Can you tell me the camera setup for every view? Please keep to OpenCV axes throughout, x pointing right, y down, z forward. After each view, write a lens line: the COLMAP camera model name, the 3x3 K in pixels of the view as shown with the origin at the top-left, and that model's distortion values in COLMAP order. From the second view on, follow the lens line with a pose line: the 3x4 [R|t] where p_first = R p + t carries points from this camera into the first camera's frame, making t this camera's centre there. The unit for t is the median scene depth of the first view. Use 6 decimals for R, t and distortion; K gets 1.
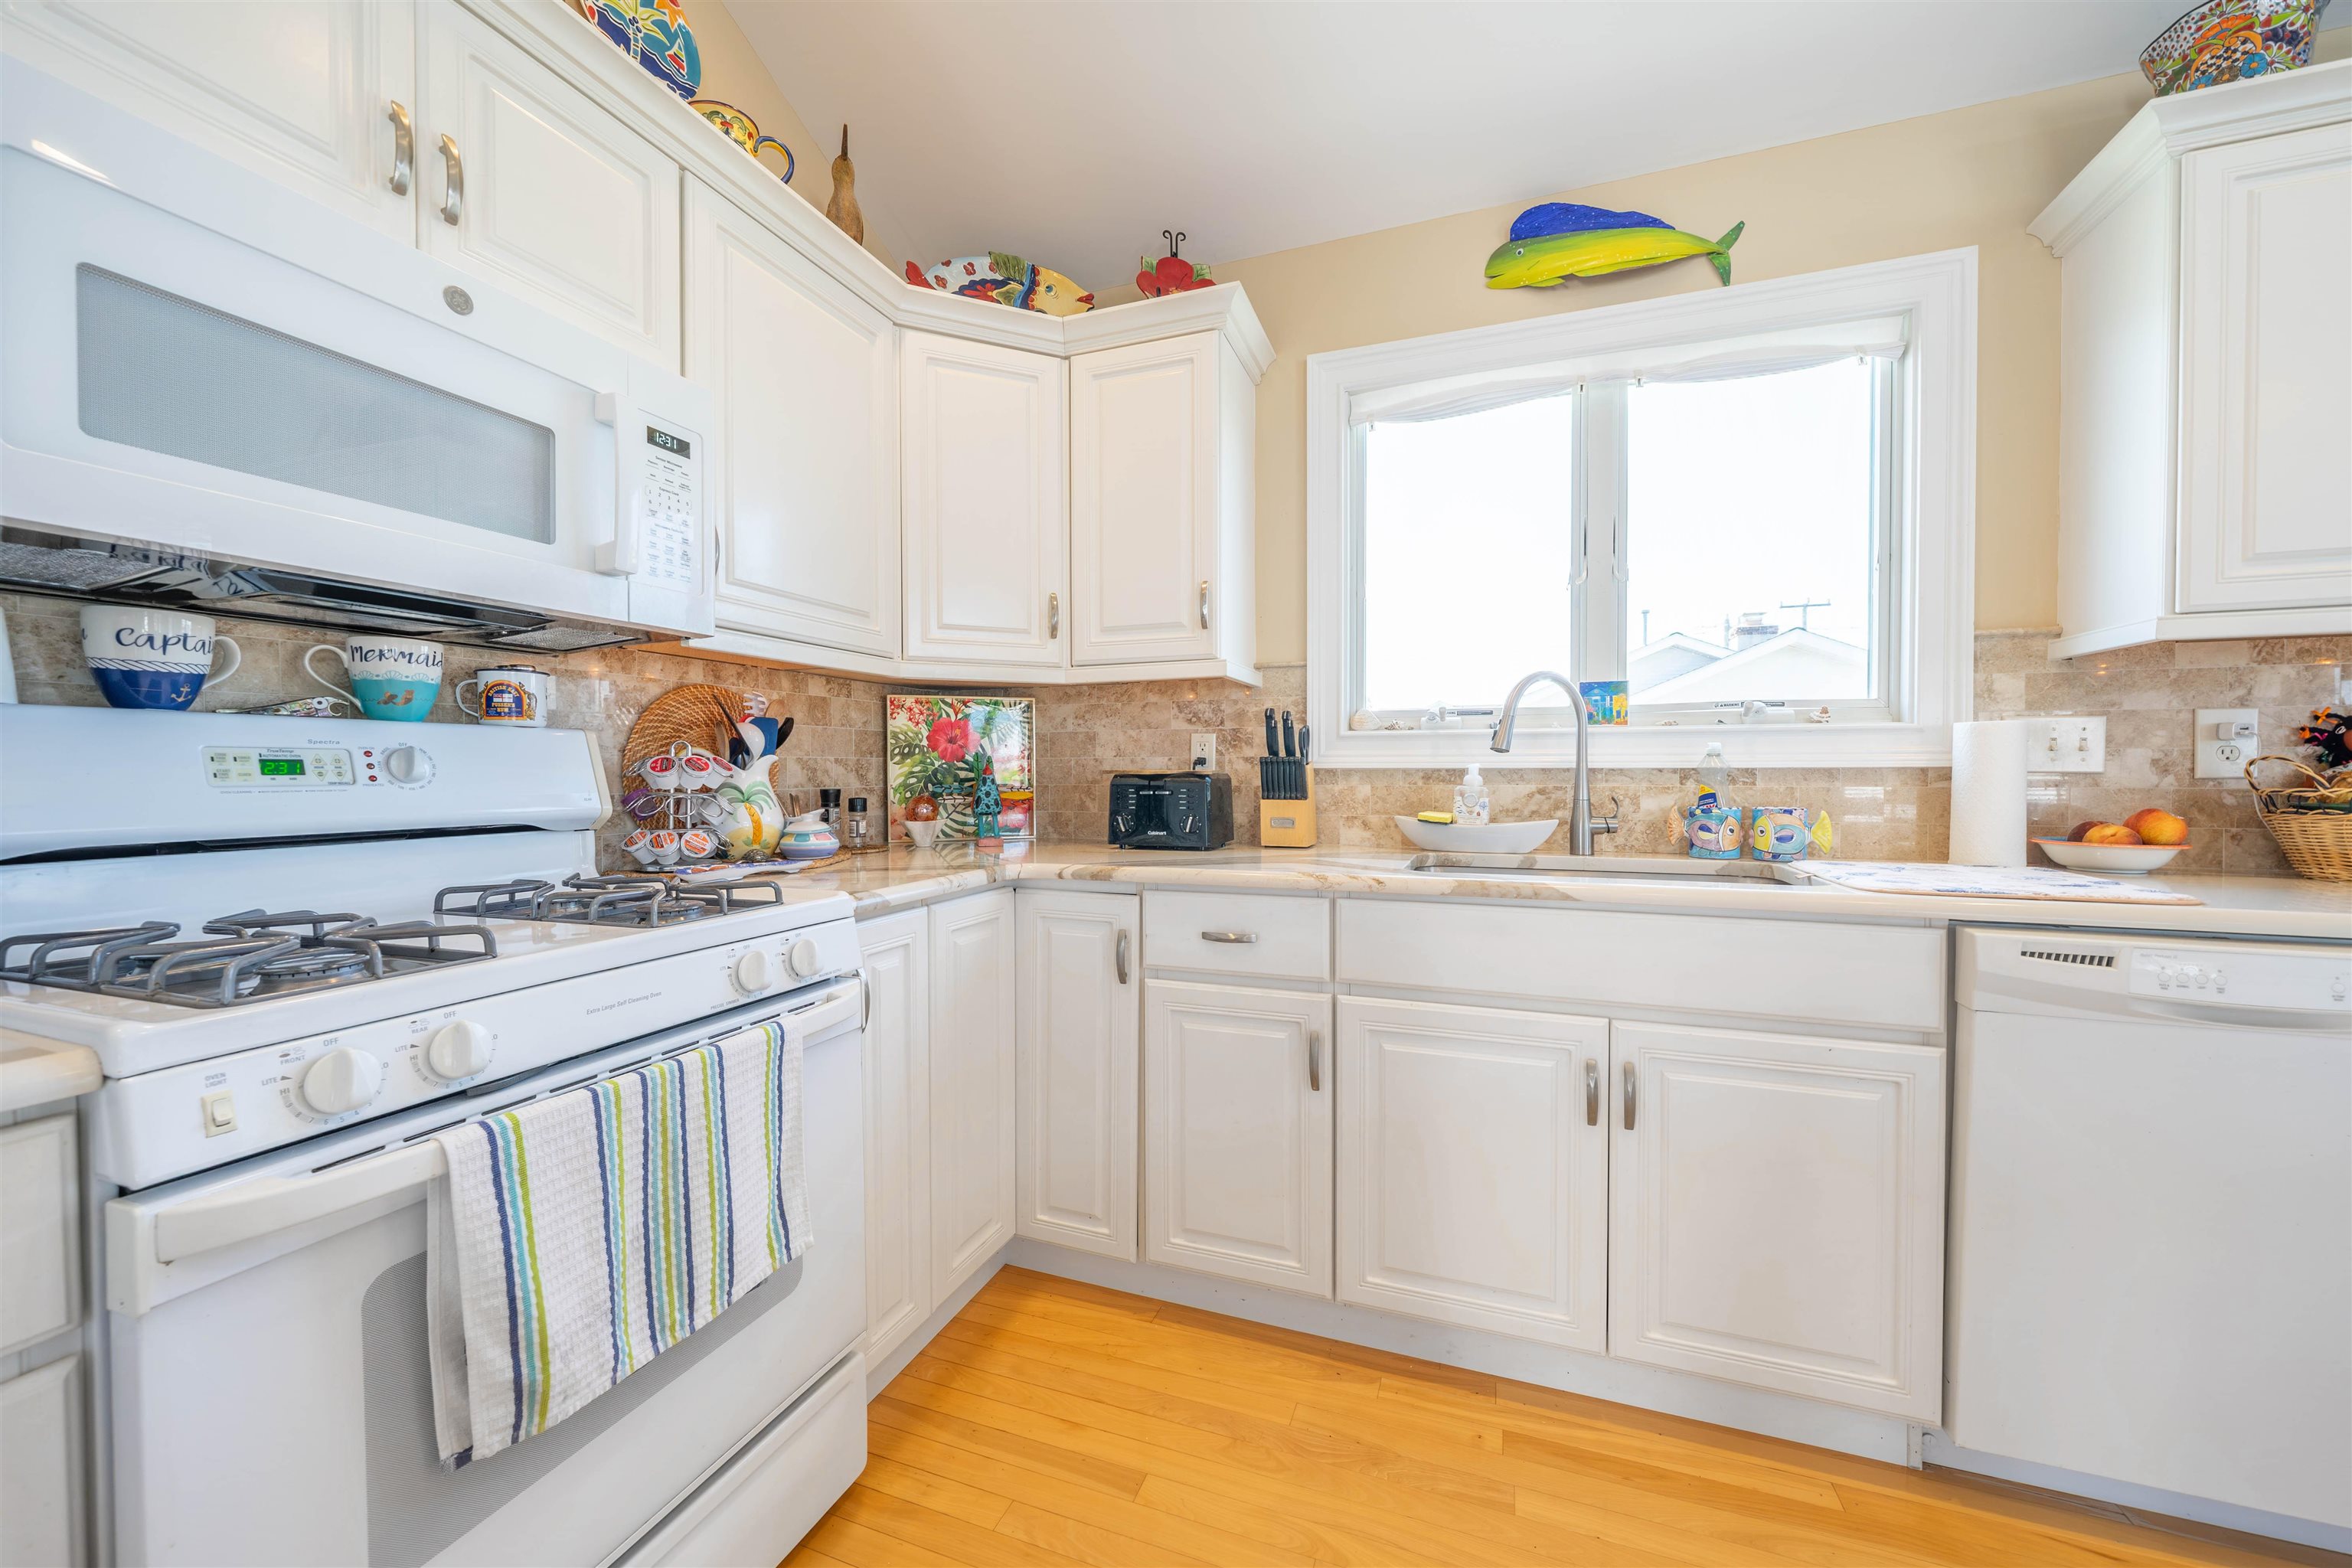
lens RADIAL K [[875.3, 0, 1181.1], [0, 875.3, 785.2], [0, 0, 1]] dist [-0.007167, -0.000034]
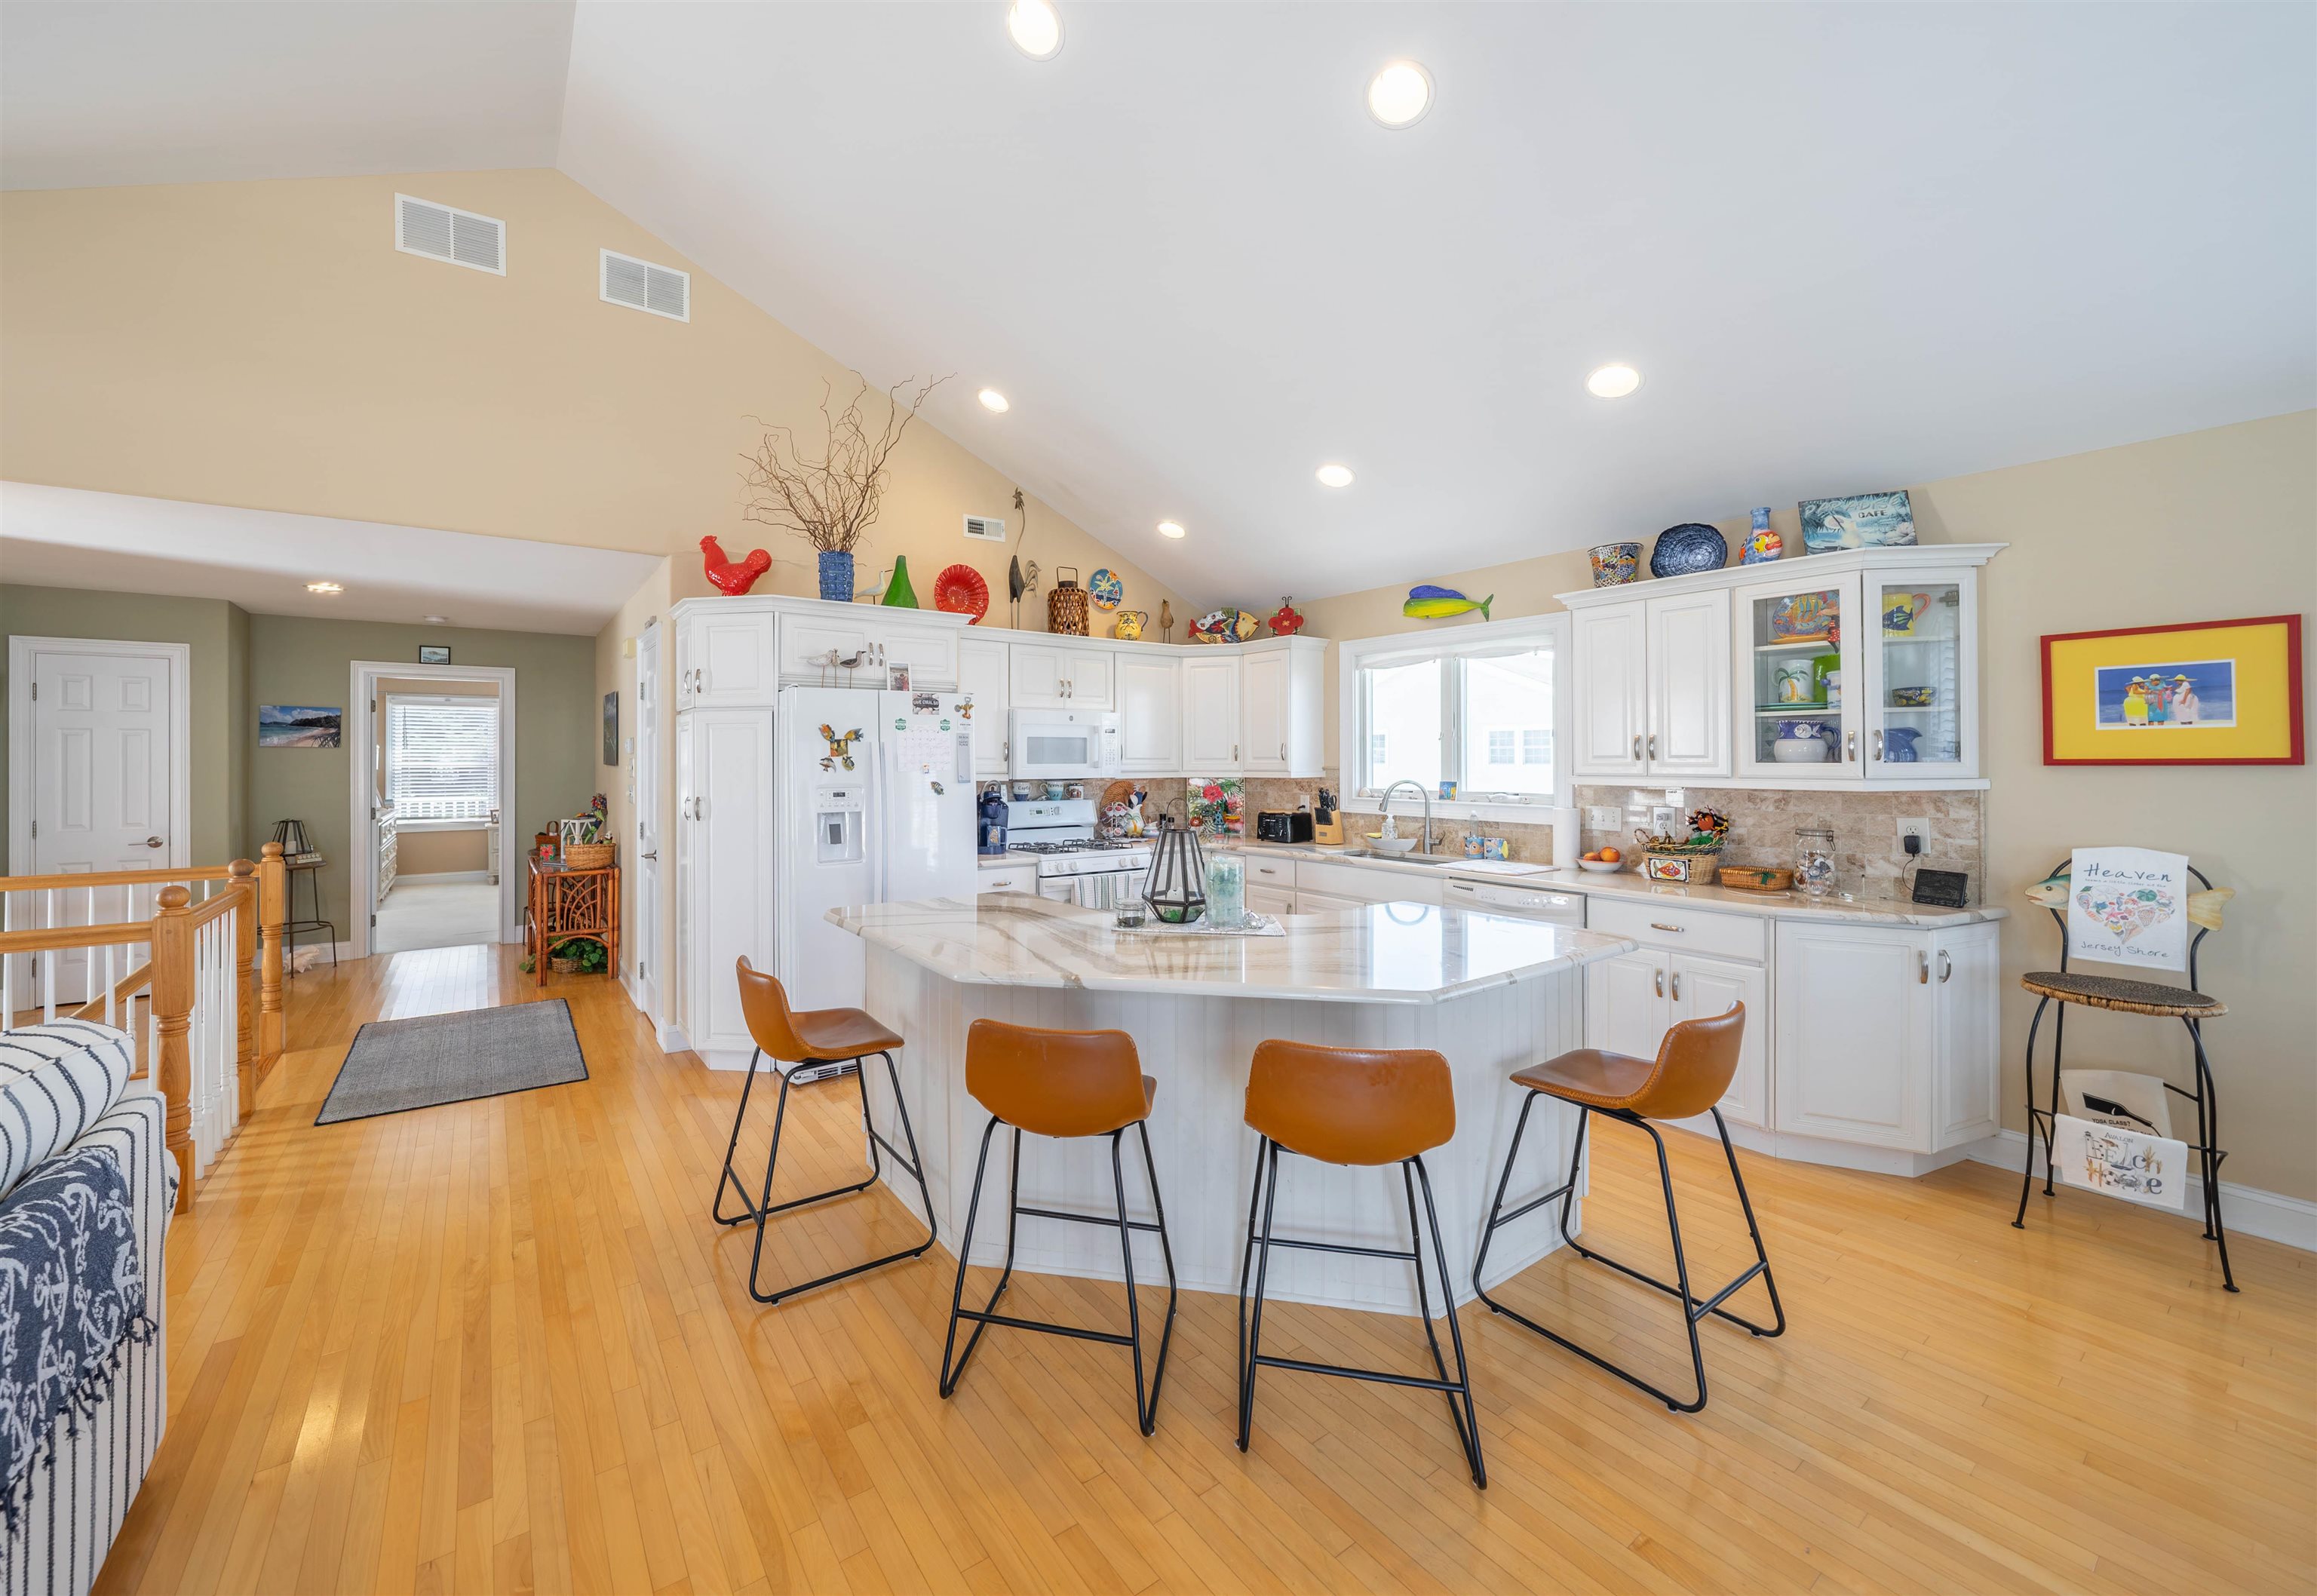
lens RADIAL K [[858.7, 0, 1038.3], [0, 858.7, 758.4], [0, 0, 1]] dist [-0.000284, -0.000250]
pose [[0.796358, -0.000883, -0.604825, 1.080872], [-0.010149, 0.999839, -0.014822, -0.146032], [0.604741, 0.017942, 0.796220, -1.644969]]
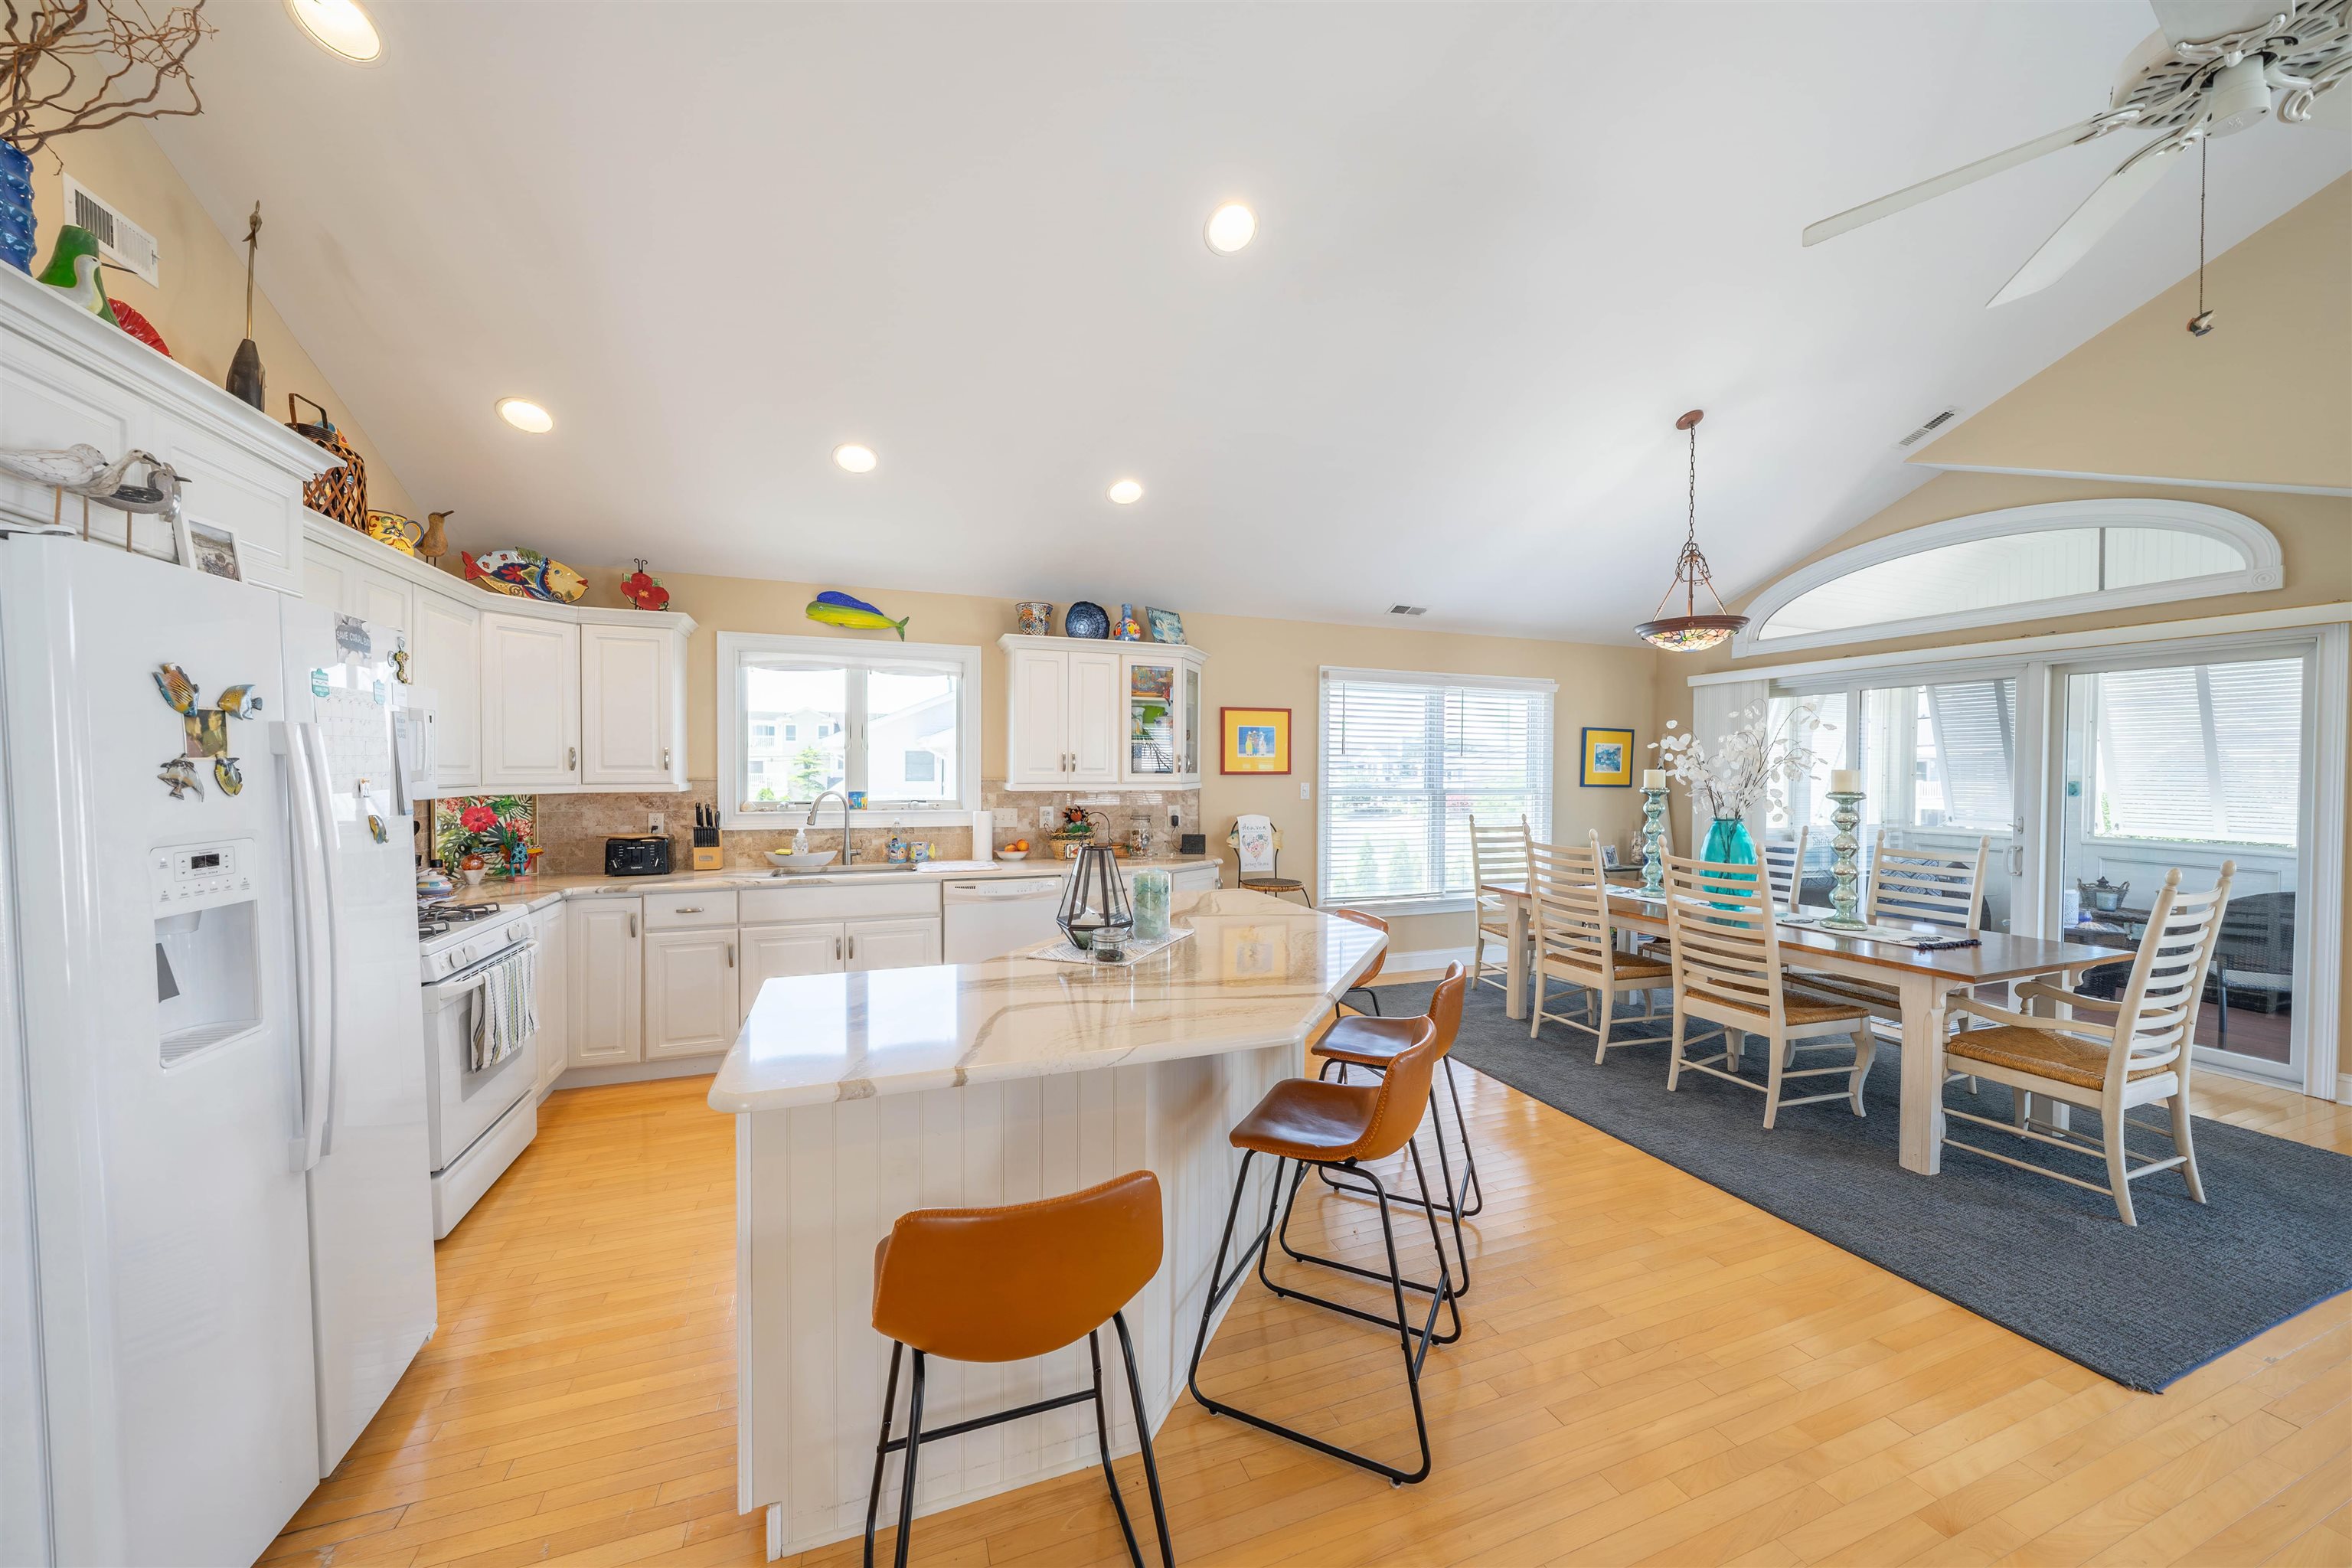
lens RADIAL K [[824.6, 0, 1175.0], [0, 824.6, 785.8], [0, 0, 1]] dist [-0.005152, -0.000113]
pose [[0.761443, -0.006726, 0.648197, -0.345758], [0.005315, 0.999977, 0.004133, -0.149872], [-0.648211, 0.000299, 0.761461, -1.389188]]
